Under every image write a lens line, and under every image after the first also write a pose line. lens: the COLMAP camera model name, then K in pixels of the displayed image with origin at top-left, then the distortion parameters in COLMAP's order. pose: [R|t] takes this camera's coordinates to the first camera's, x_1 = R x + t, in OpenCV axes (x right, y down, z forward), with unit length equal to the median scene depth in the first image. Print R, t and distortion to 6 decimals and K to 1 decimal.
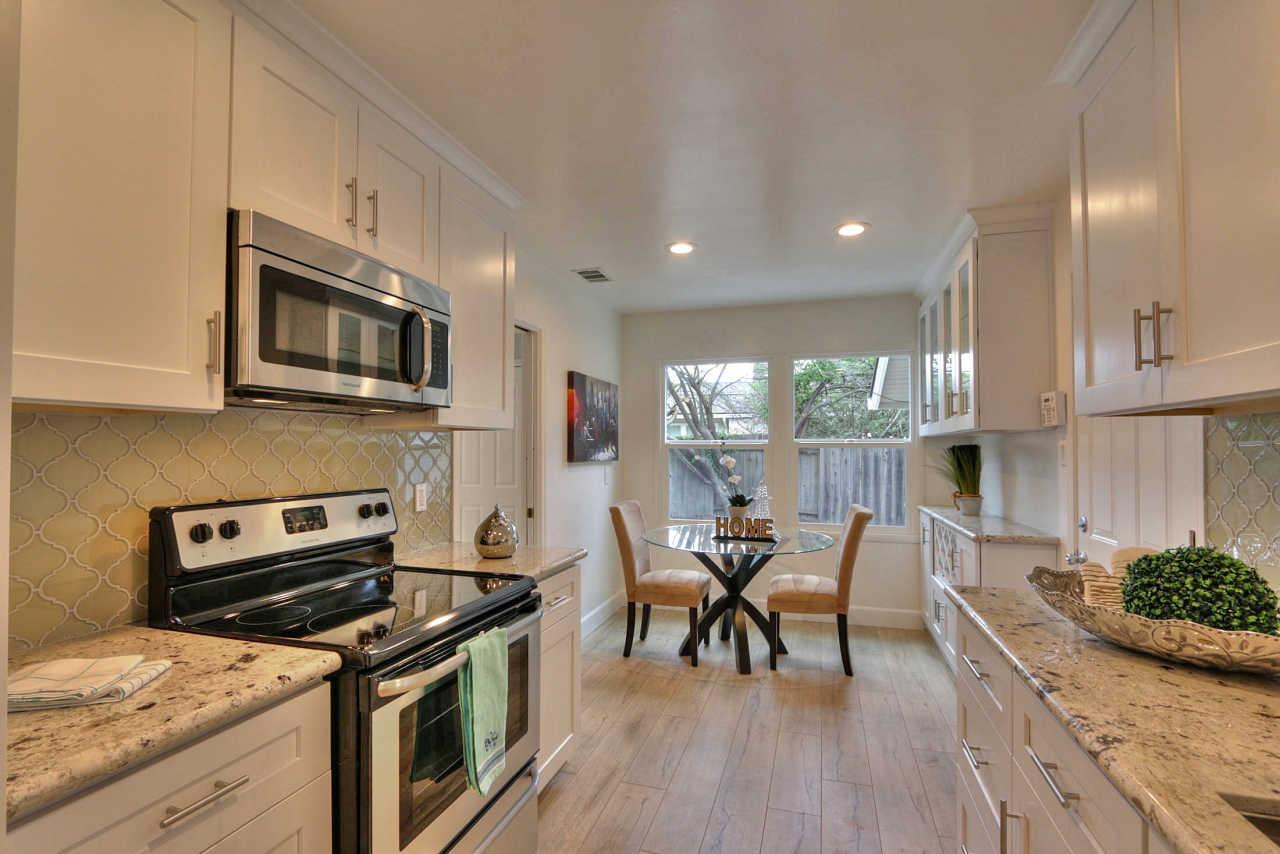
lens RADIAL K [[587.7, 0, 635.3], [0, 587.7, 439.0], [0, 0, 1]] dist [-0.018307, 0.001211]
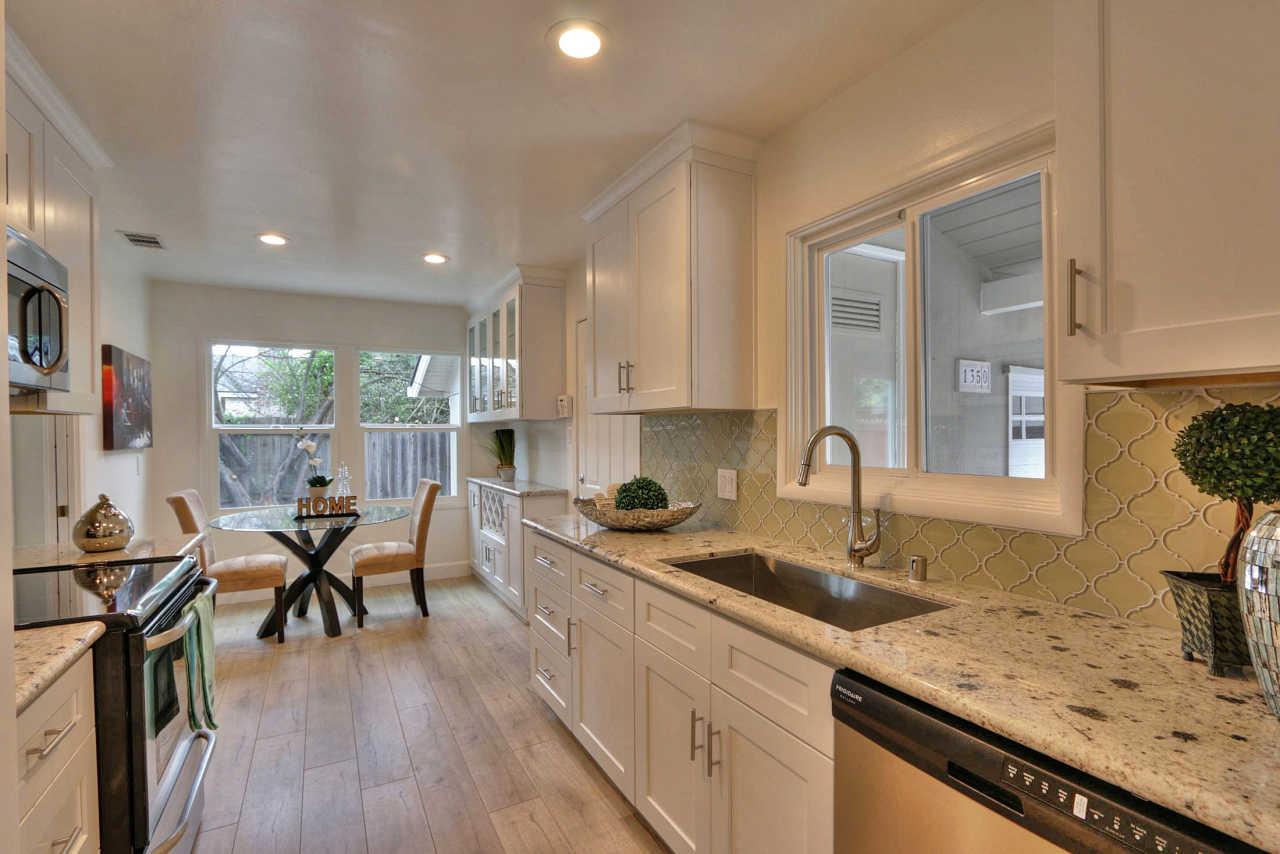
lens RADIAL K [[587.7, 0, 635.3], [0, 587.7, 439.0], [0, 0, 1]] dist [-0.018307, 0.001211]
pose [[0.698879, -0.013938, 0.715104, -0.185225], [-0.006480, 0.999646, 0.025816, -0.004288], [-0.715211, -0.022676, 0.698541, -0.155296]]
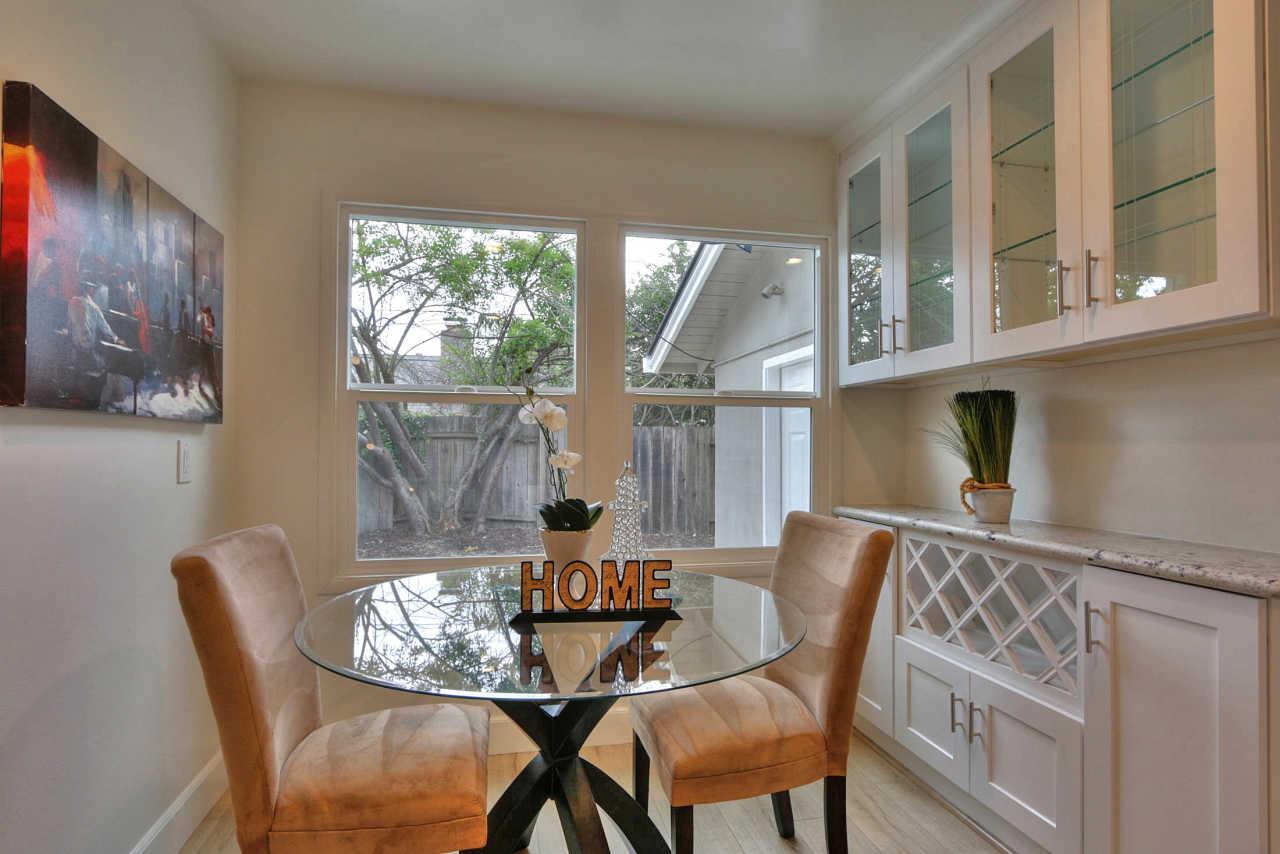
lens RADIAL K [[660.5, 0, 638.5], [0, 660.5, 439.4], [0, 0, 1]] dist [-0.015696, 0.000683]
pose [[0.870637, 0.007697, 0.491866, -0.002372], [-0.011446, 0.999924, 0.004613, 0.052916], [-0.491793, -0.009646, 0.870659, 0.606642]]
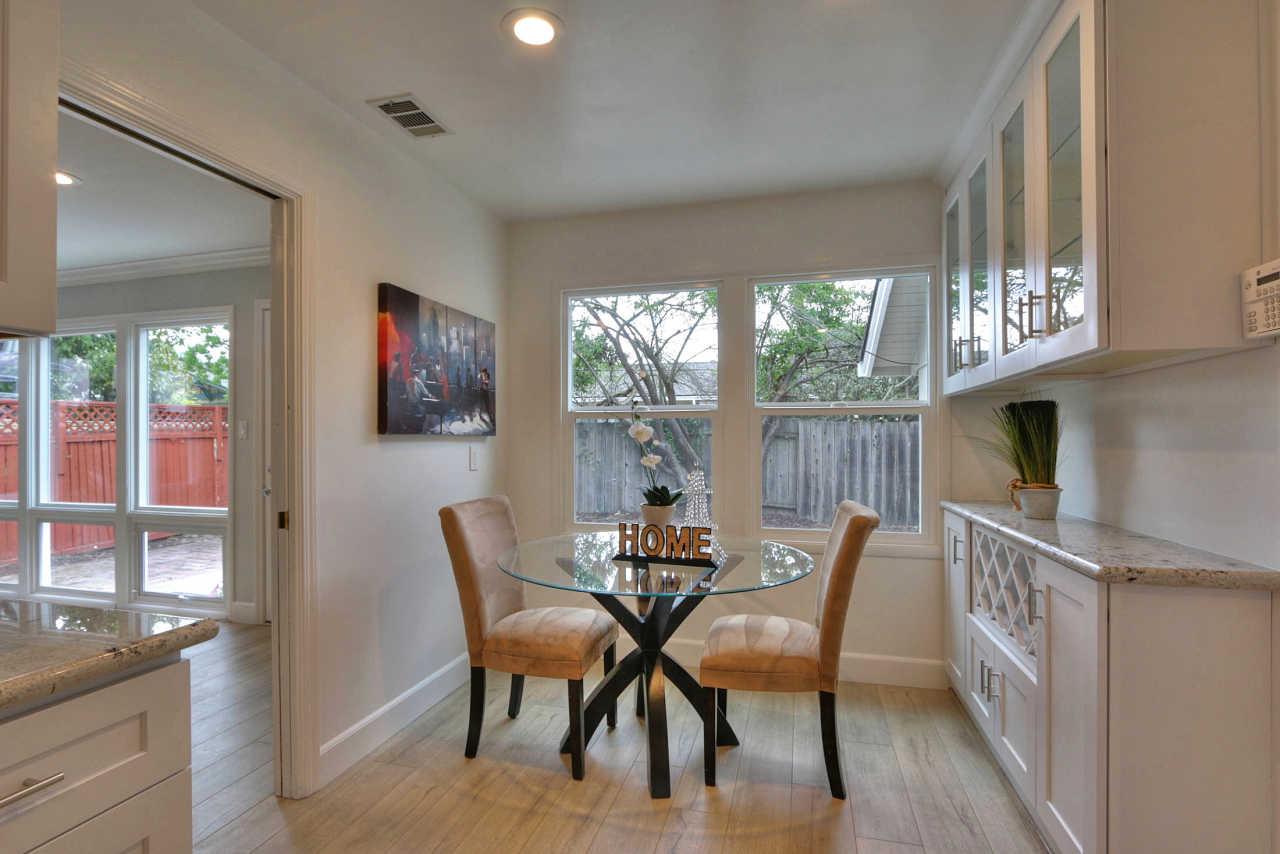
lens RADIAL K [[616.7, 0, 631.9], [0, 616.7, 438.5], [0, 0, 1]] dist [-0.020889, 0.000778]
pose [[0.999317, -0.002432, 0.036860, 0.127771], [0.001821, 0.999861, 0.016588, 0.035711], [-0.036895, -0.016509, 0.999183, 0.373245]]
